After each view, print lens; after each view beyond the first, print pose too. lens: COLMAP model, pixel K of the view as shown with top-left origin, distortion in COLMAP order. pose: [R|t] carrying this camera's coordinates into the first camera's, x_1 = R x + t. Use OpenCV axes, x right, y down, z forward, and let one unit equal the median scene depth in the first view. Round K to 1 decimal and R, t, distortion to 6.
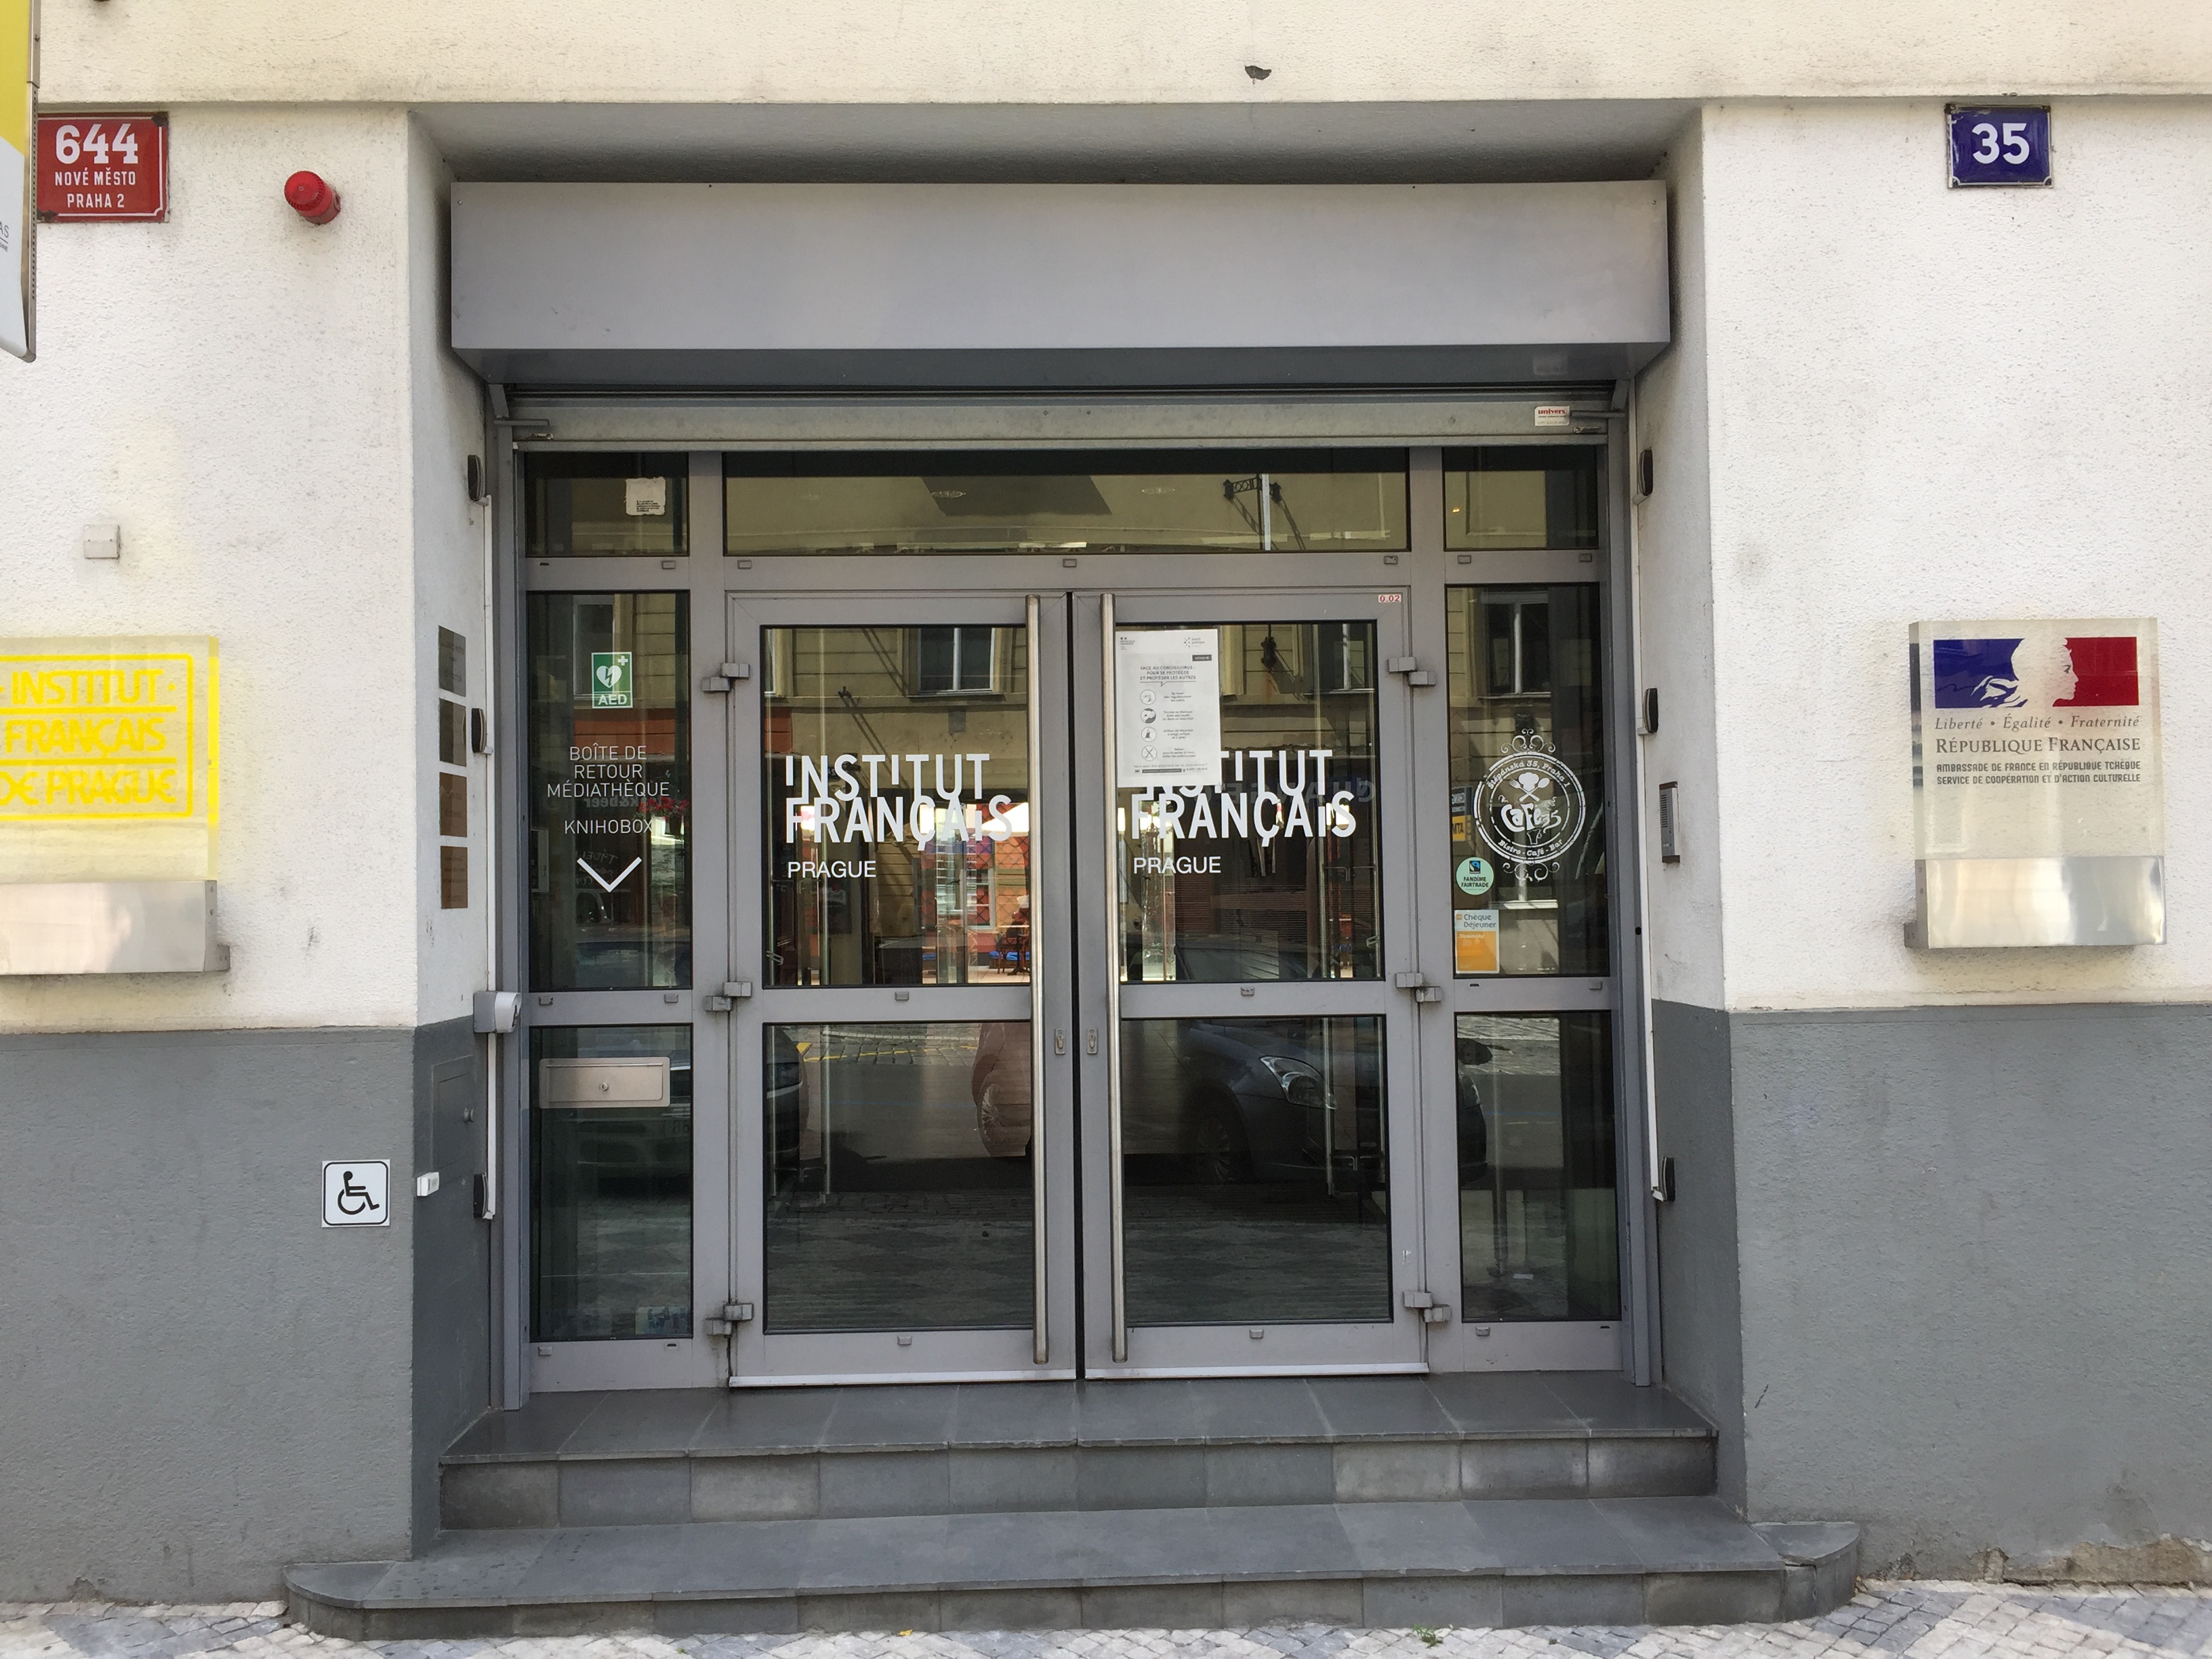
lens RADIAL K [[1851.0, 0, 1106.0], [0, 1851.0, 829.5], [0, 0, 1]] dist [0.078329, -0.105394]
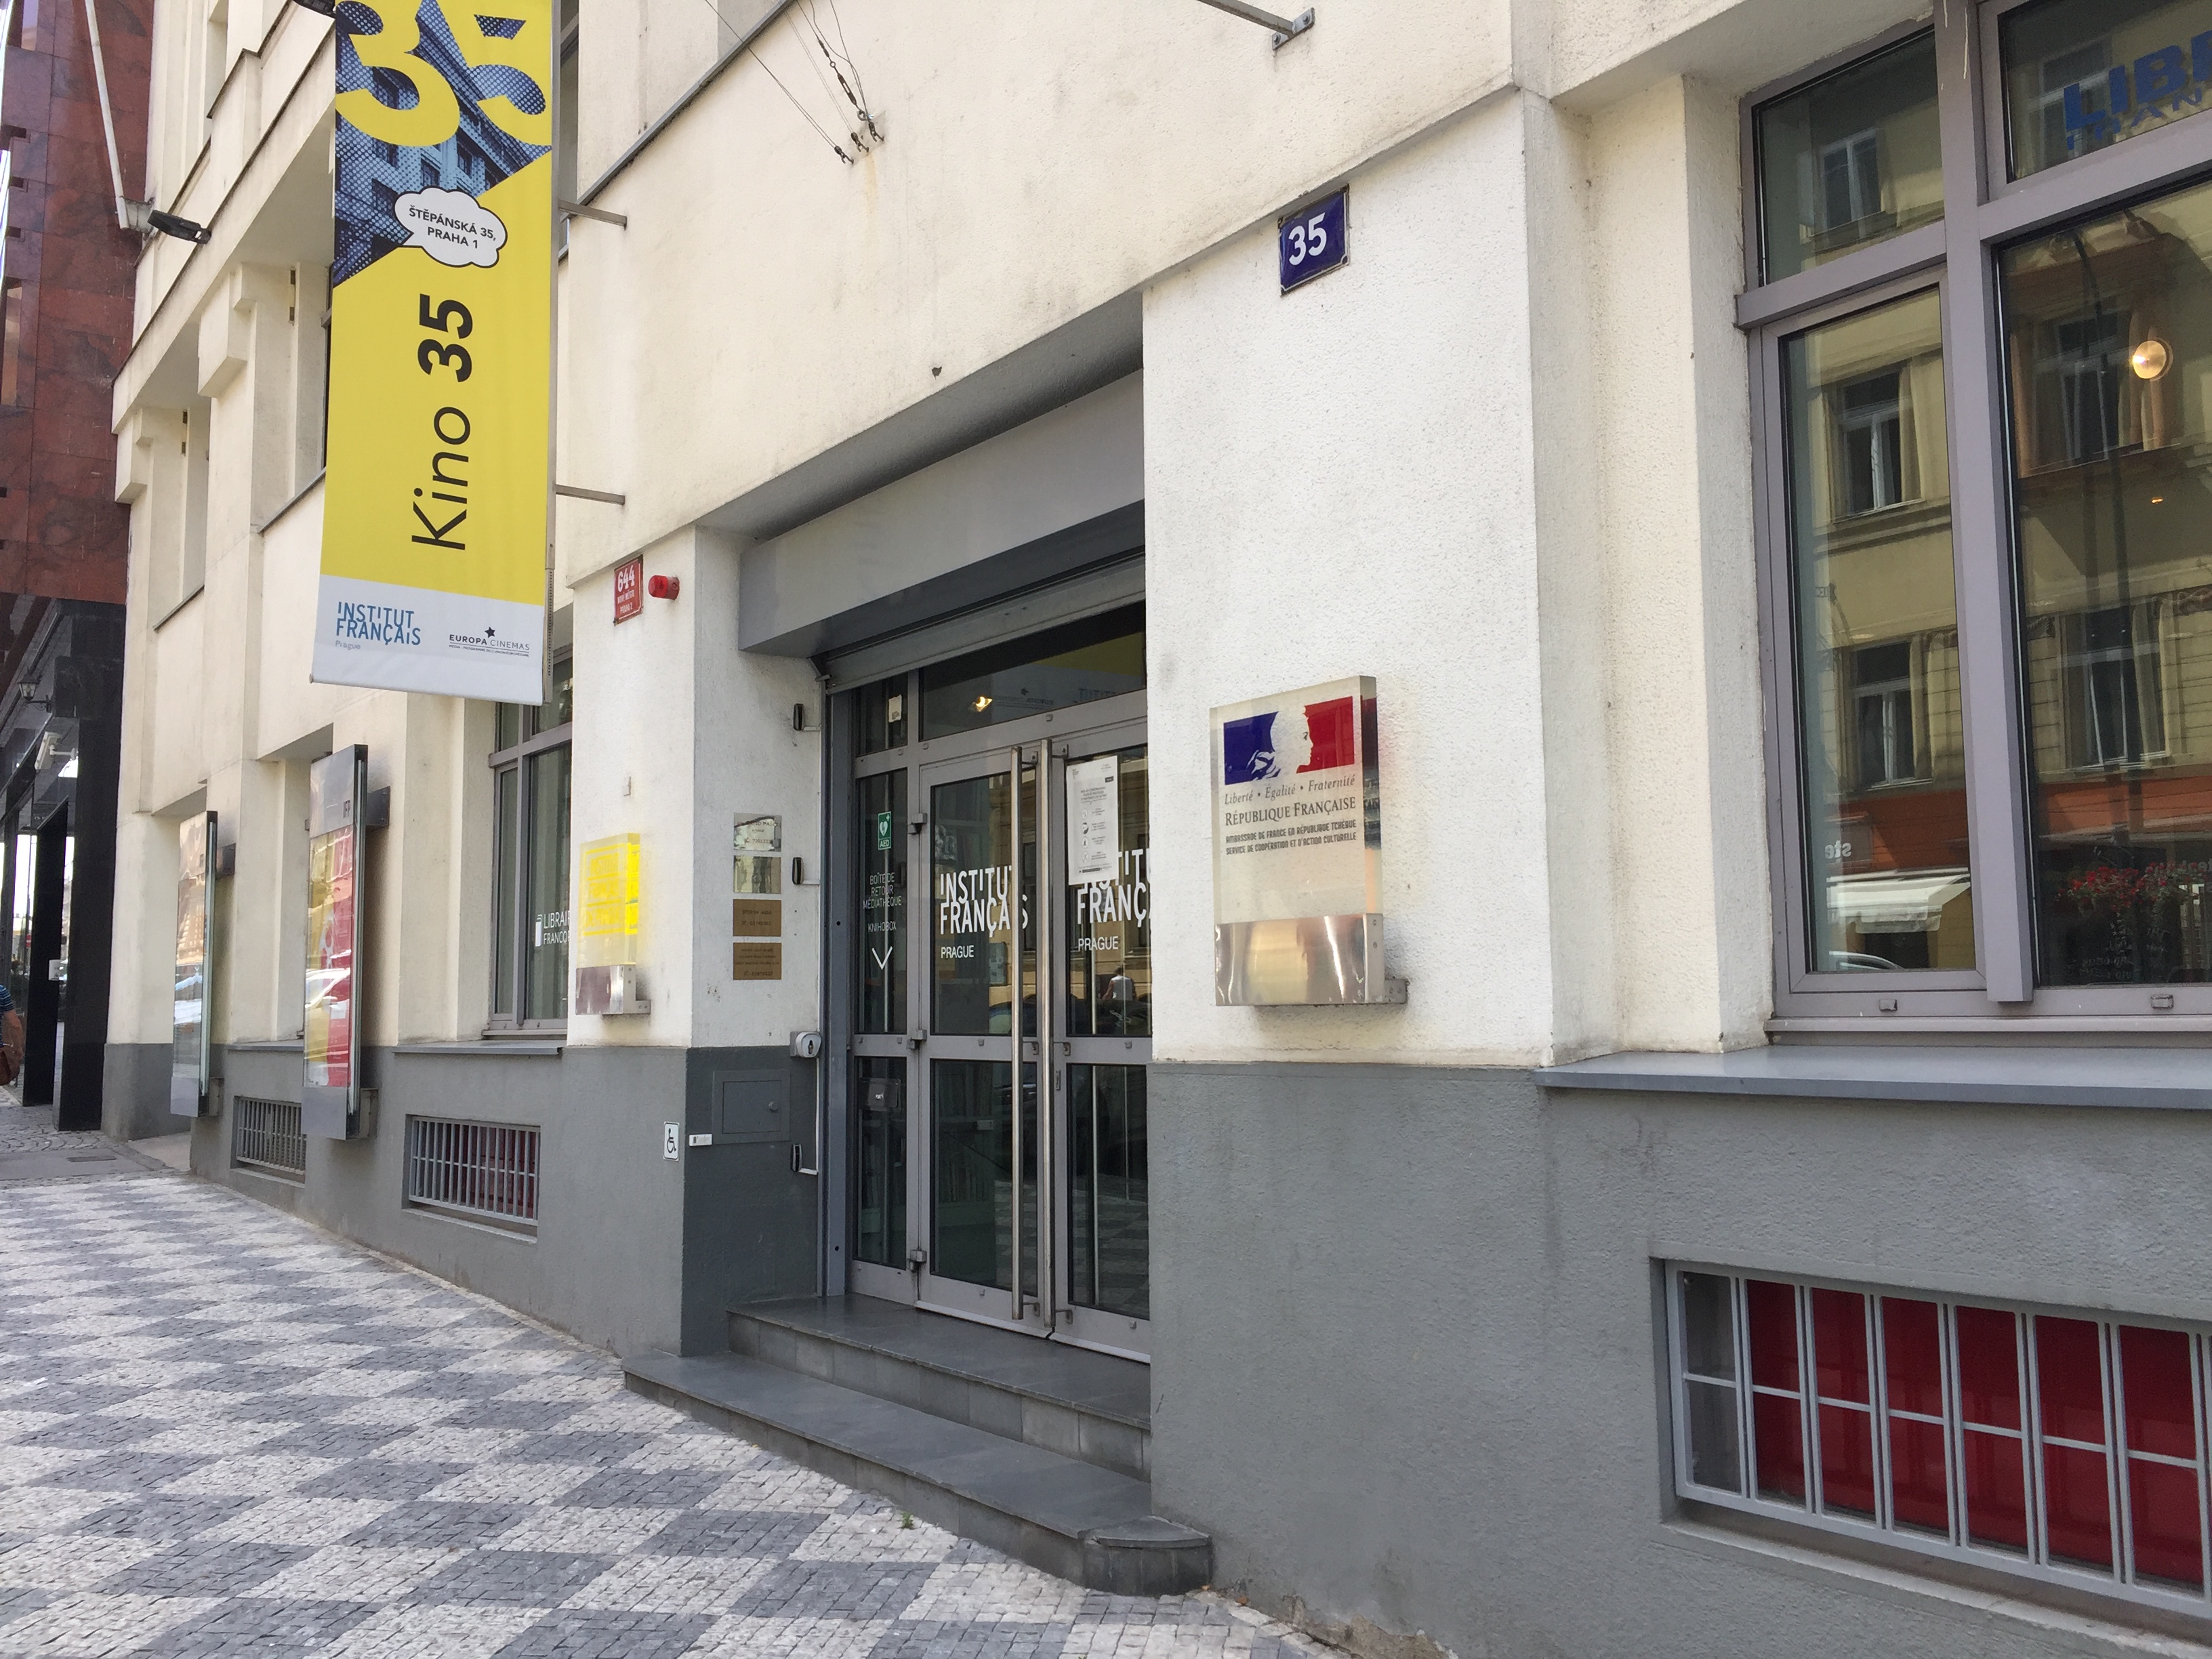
lens RADIAL K [[1851.0, 0, 1106.0], [0, 1851.0, 829.5], [0, 0, 1]] dist [0.078329, -0.105394]
pose [[0.571080, -0.072477, -0.817689, 1.235354], [0.030028, 0.997273, -0.067423, 0.030458], [0.820345, 0.013950, 0.571699, 0.313546]]
